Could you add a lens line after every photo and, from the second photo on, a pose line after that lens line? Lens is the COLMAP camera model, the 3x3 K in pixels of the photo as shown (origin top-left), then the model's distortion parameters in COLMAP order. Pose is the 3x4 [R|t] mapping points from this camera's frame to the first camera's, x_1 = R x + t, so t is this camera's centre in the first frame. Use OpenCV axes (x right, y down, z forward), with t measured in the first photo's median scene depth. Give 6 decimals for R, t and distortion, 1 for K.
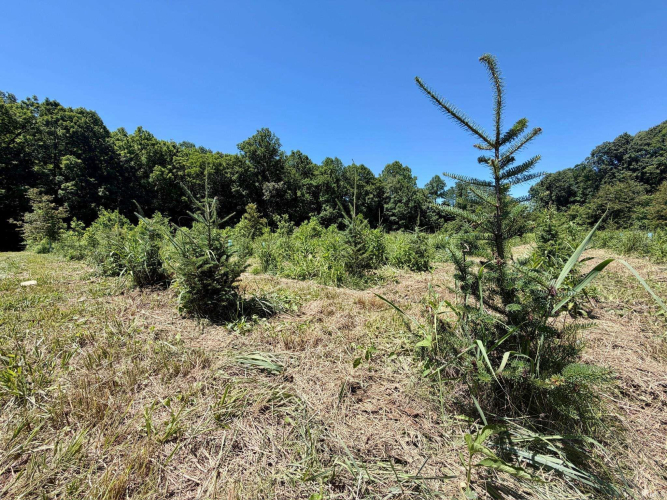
lens RADIAL K [[264.2, 0, 337.6], [0, 264.2, 243.8], [0, 0, 1]] dist [-0.000162, 0.000989]
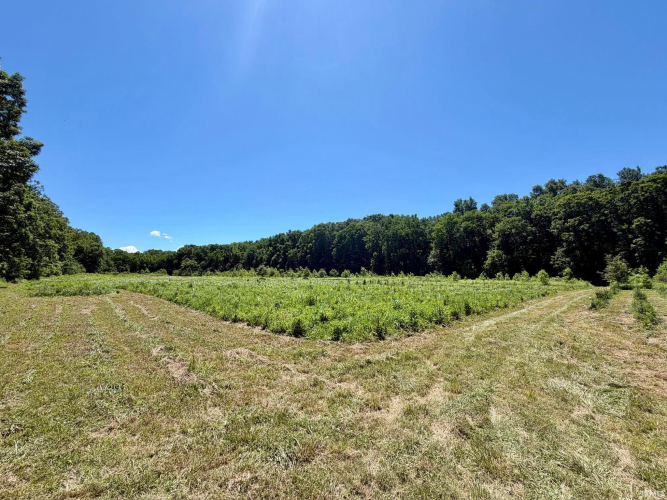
lens RADIAL K [[264.2, 0, 322.9], [0, 264.2, 263.1], [0, 0, 1]] dist [-0.000162, 0.000989]
pose [[-0.152012, -0.022358, -0.988126, 0.360400], [-0.001474, 0.999748, -0.022395, -0.036794], [0.988378, -0.001948, -0.152007, -0.255269]]
